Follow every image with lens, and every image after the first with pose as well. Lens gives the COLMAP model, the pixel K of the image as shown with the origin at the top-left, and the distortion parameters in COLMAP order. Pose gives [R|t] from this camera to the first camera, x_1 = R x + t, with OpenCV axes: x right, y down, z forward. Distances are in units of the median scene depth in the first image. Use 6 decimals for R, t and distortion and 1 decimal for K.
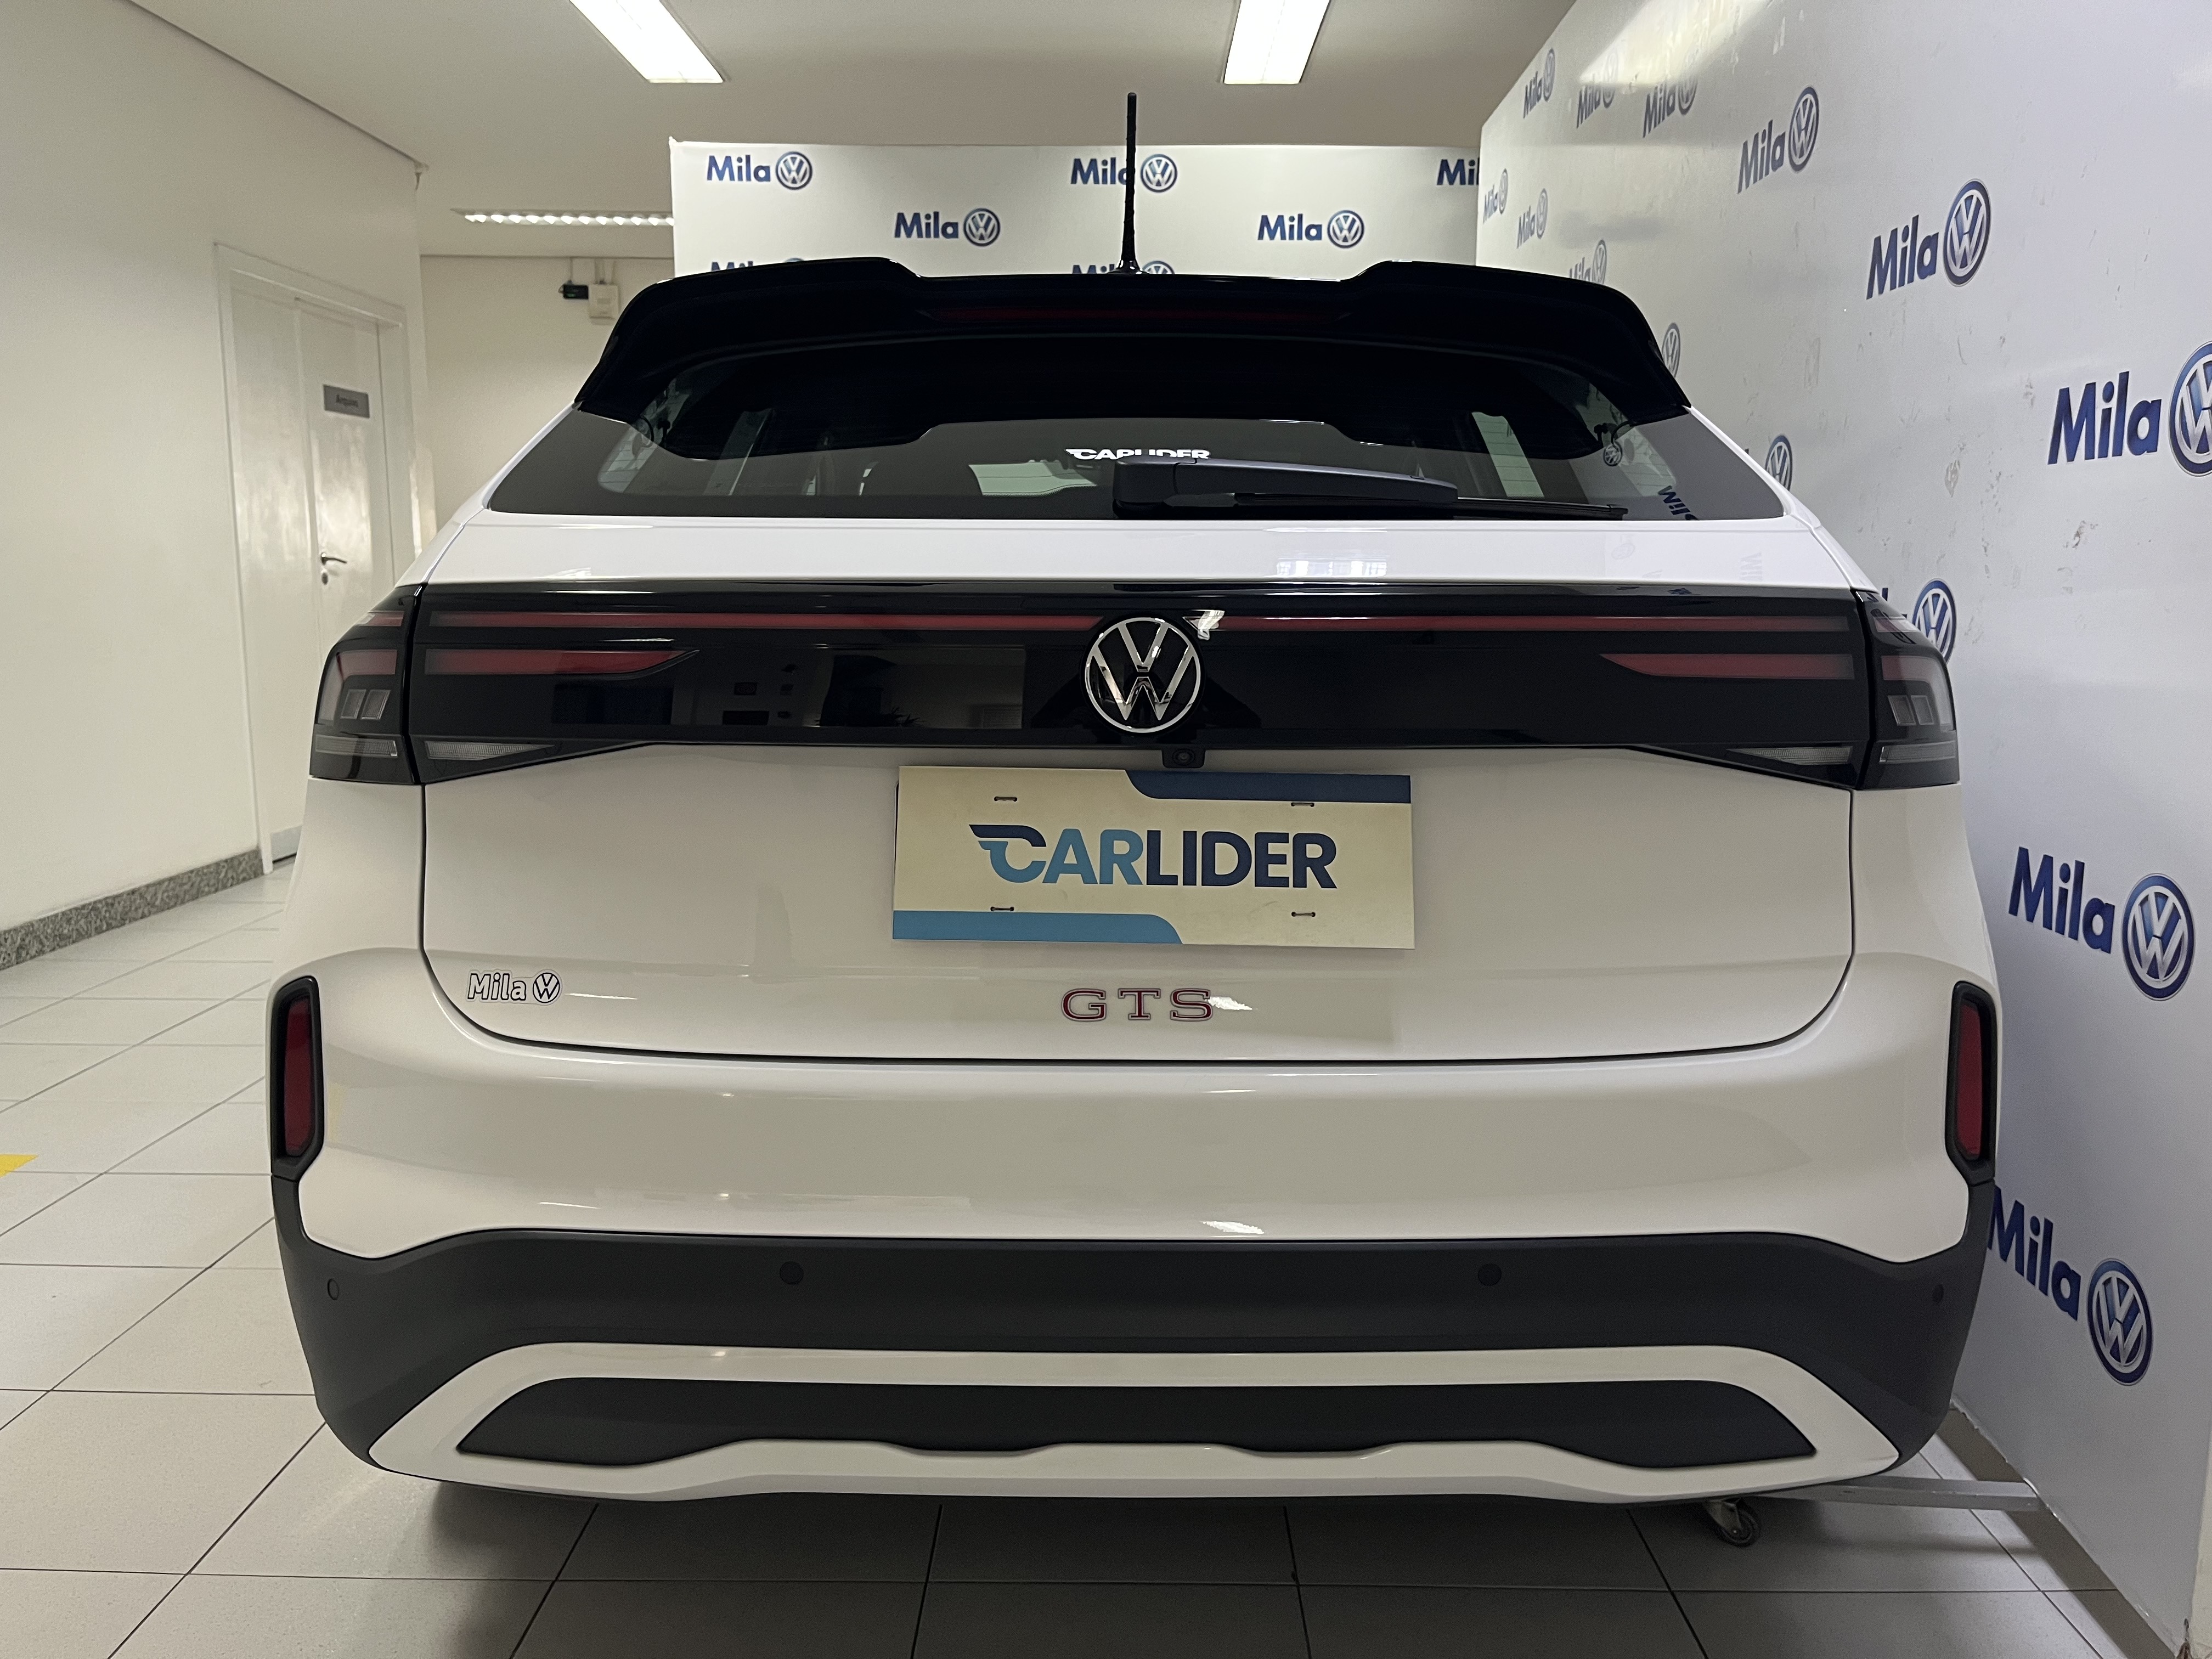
lens RADIAL K [[1674.7, 0, 1106.0], [0, 1674.7, 829.5], [0, 0, 1]] dist [0.072150, -0.113406]
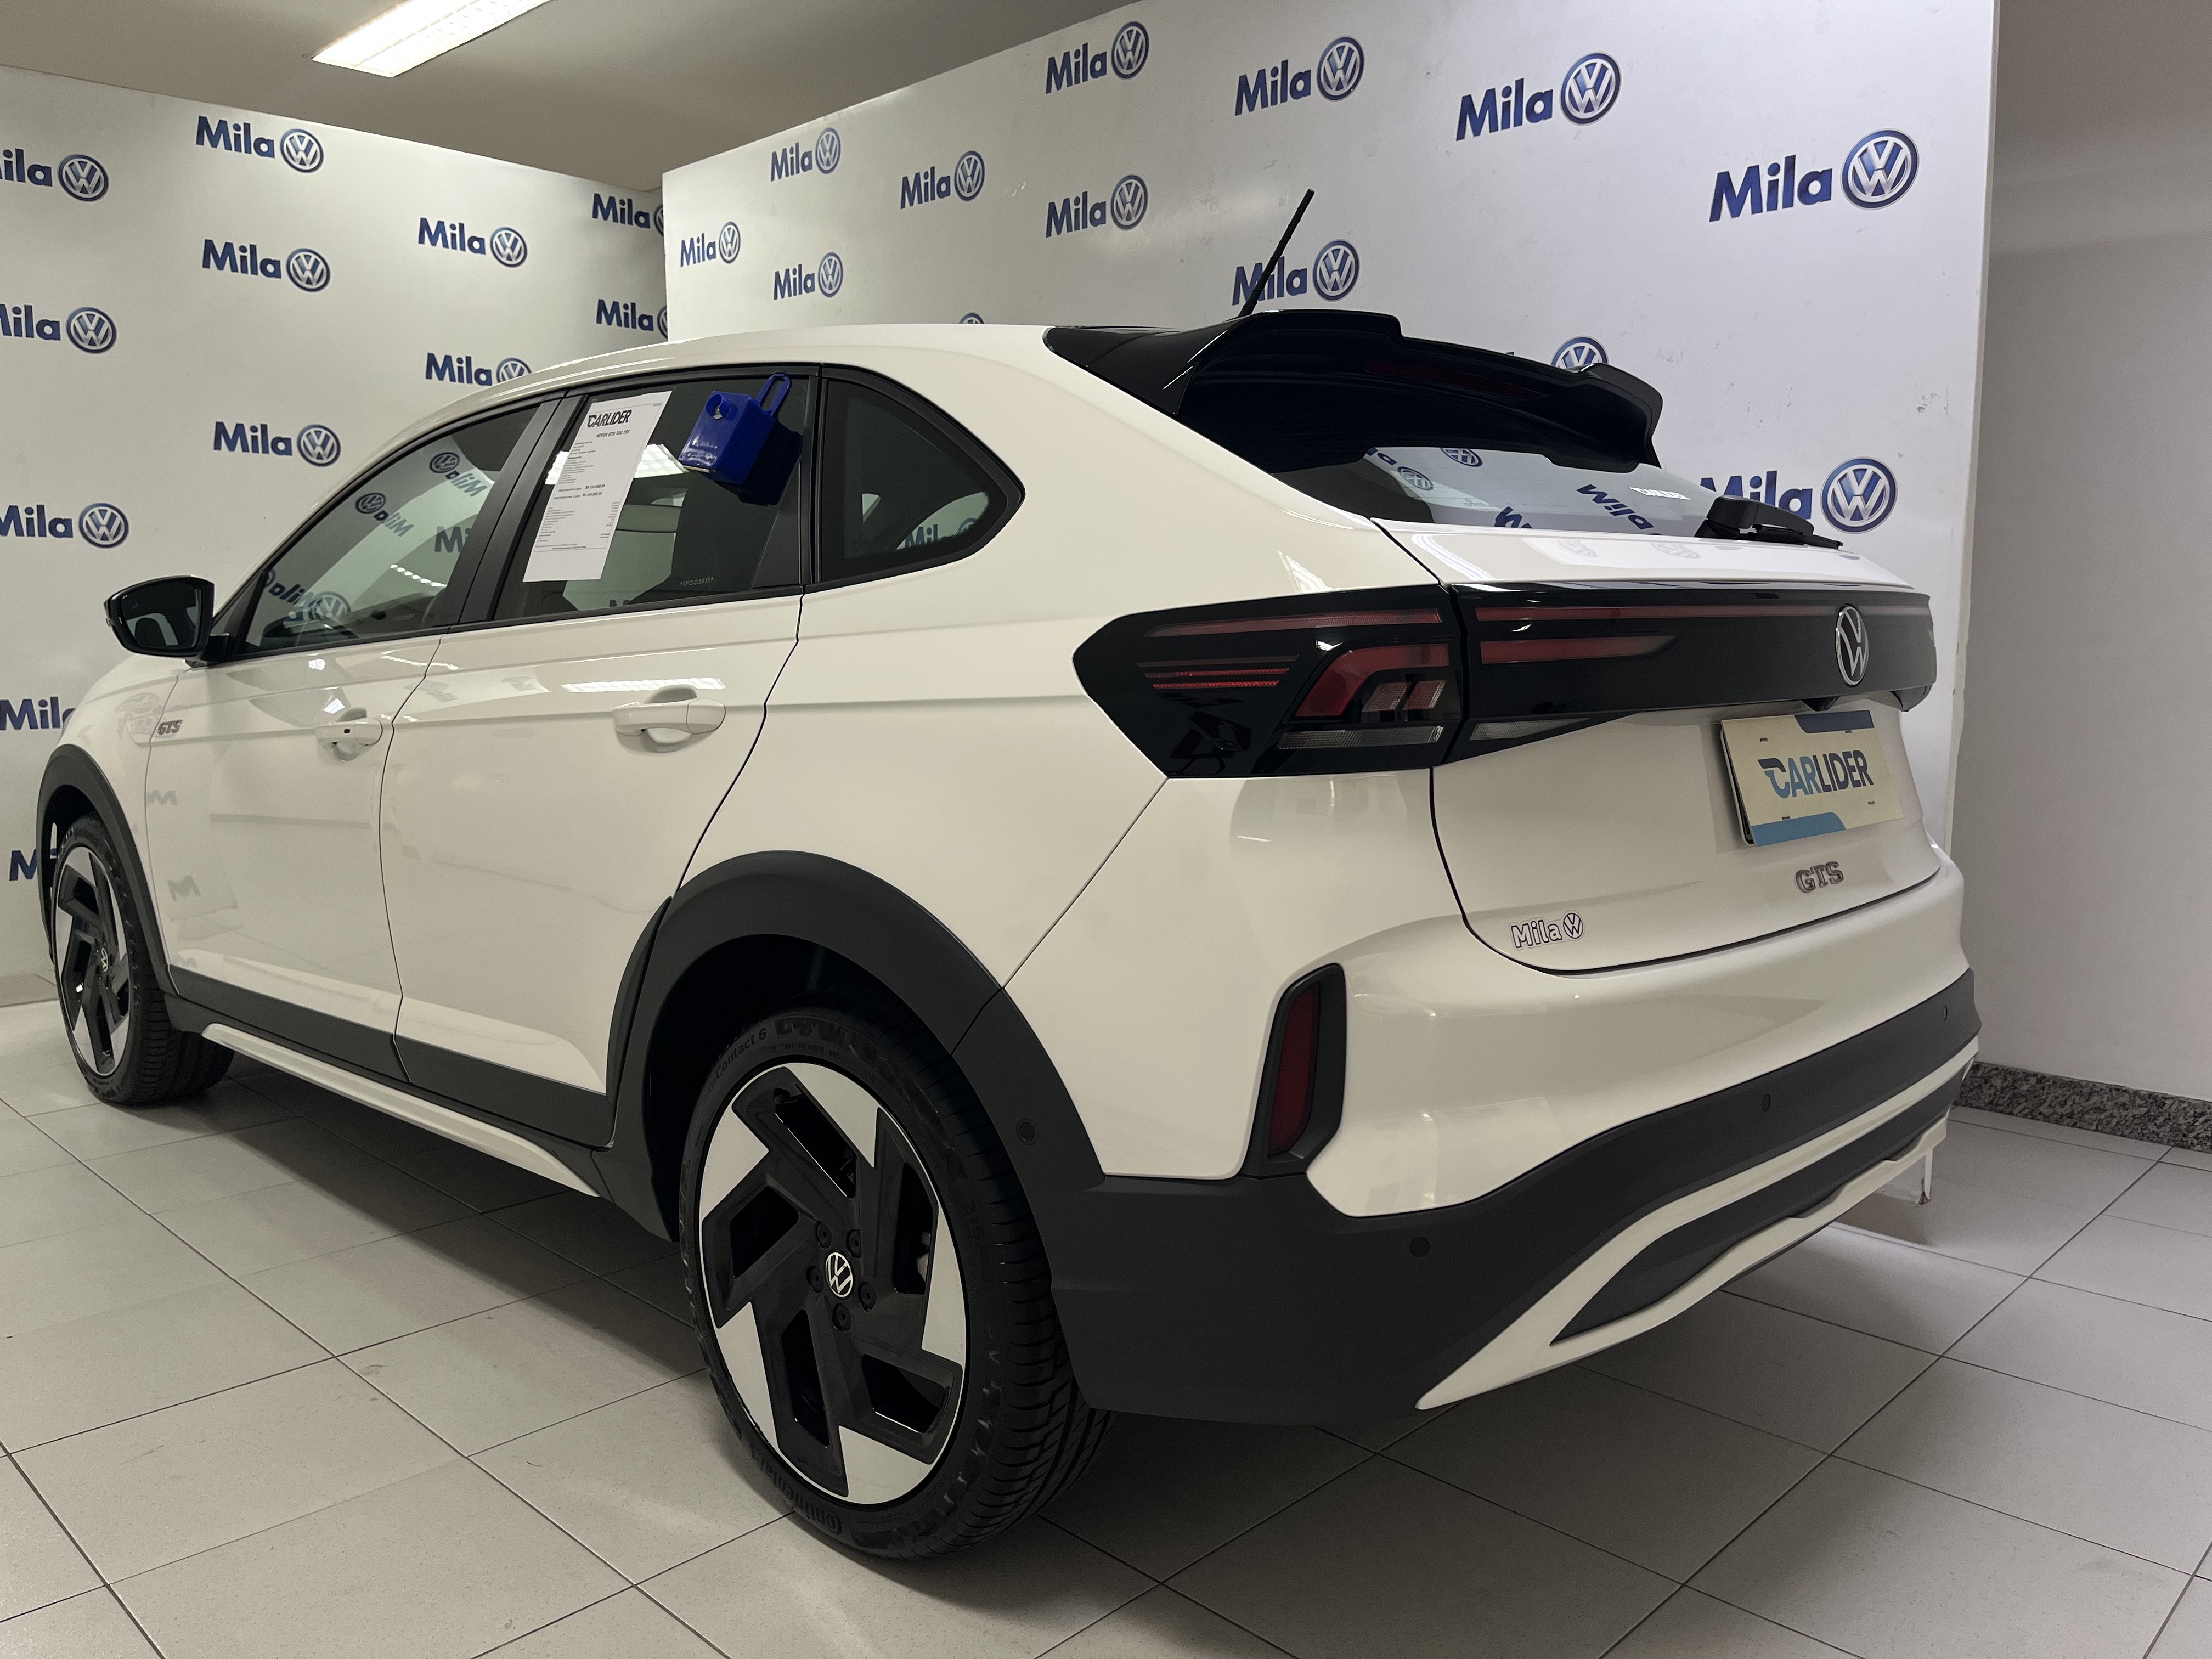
lens RADIAL K [[1674.7, 0, 1106.0], [0, 1674.7, 829.5], [0, 0, 1]] dist [0.072150, -0.113406]
pose [[0.690233, -0.093192, 0.717561, -1.294731], [0.110802, 0.993589, 0.022458, -0.032448], [-0.715053, 0.064005, 0.696134, 0.386053]]
